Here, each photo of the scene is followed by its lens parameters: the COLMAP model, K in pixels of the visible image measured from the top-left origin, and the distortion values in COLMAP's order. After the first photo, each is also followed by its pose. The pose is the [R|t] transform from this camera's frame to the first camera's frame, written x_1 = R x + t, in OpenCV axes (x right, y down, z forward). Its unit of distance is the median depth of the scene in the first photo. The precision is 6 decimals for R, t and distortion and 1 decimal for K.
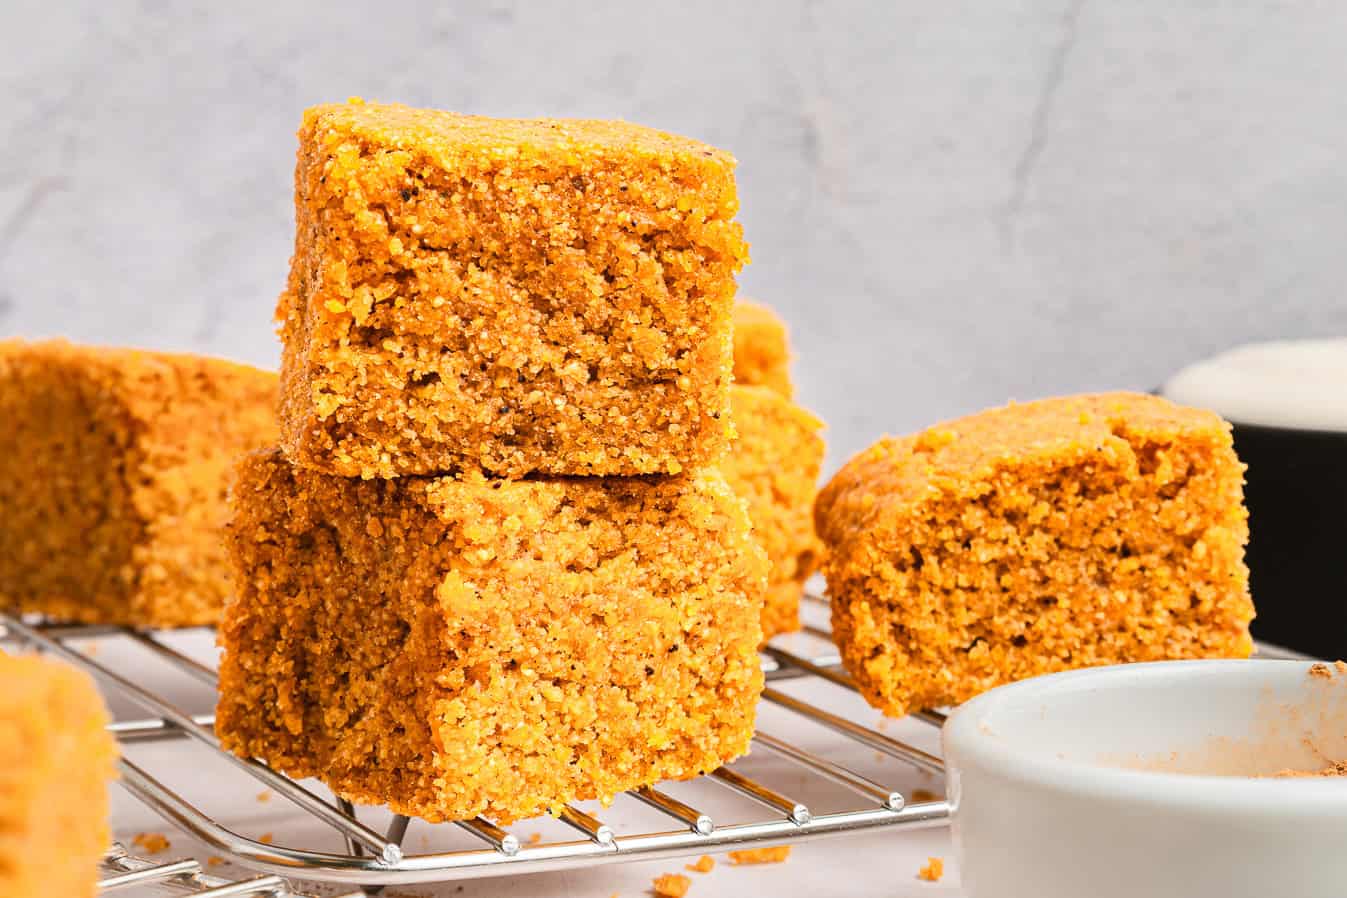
lens RADIAL K [[3643.6, 0, 828.8], [0, 3643.6, 500.5], [0, 0, 1]] dist [0.191620, 0.000000]
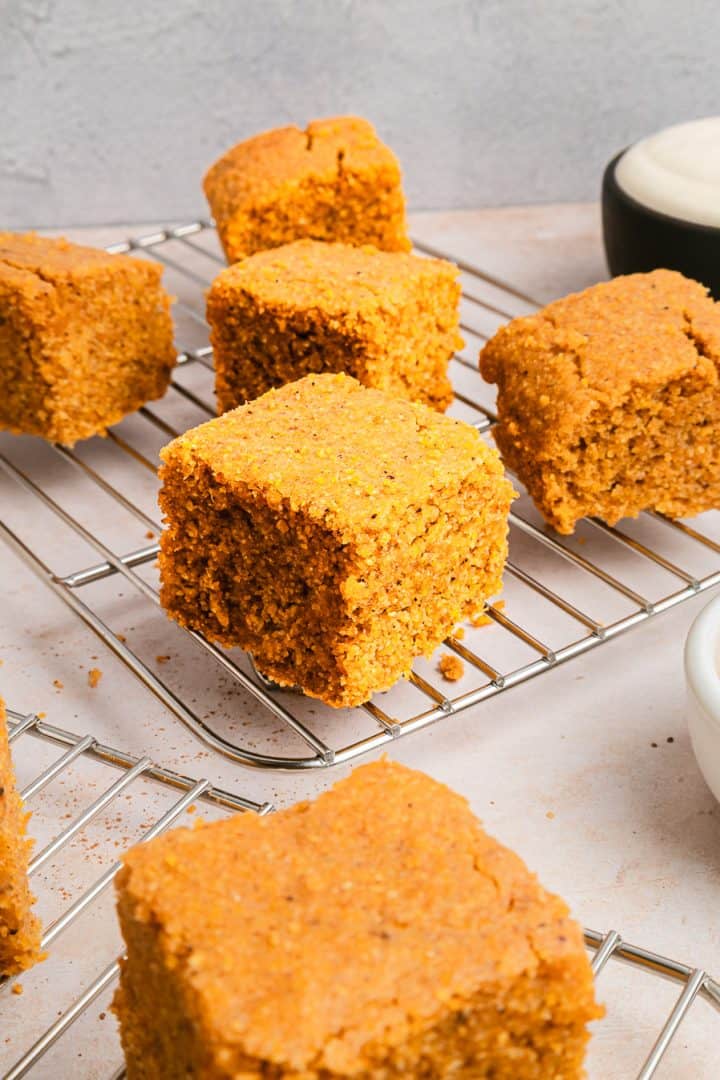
lens RADIAL K [[1664.6, 0, 426.2], [0, 1664.6, 548.4], [0, 0, 1]] dist [0.088801, 0.000000]
pose [[0.986381, -0.095040, 0.134240, -0.152415], [0.033418, 0.914937, 0.402210, -0.249258], [-0.161048, -0.392246, 0.905652, 0.348808]]
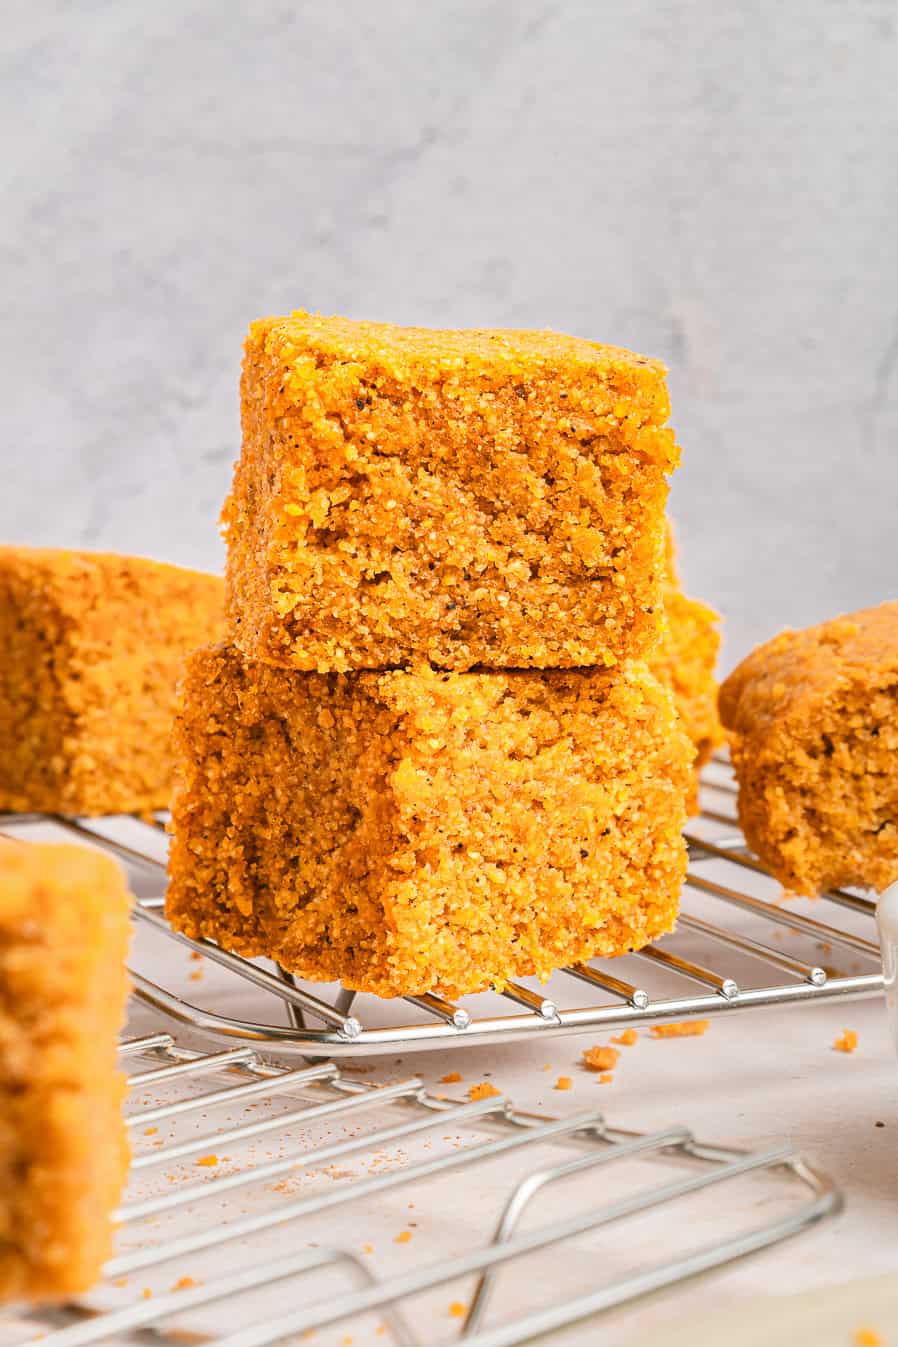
lens RADIAL K [[3643.6, 0, 636.8], [0, 3643.6, 697.6], [0, 0, 1]] dist [0.191620, 0.000000]
pose [[0.999922, -0.005561, 0.011169, -0.044495], [0.005533, 0.999981, 0.002540, -0.000877], [-0.011183, -0.002478, 0.999934, -0.051264]]
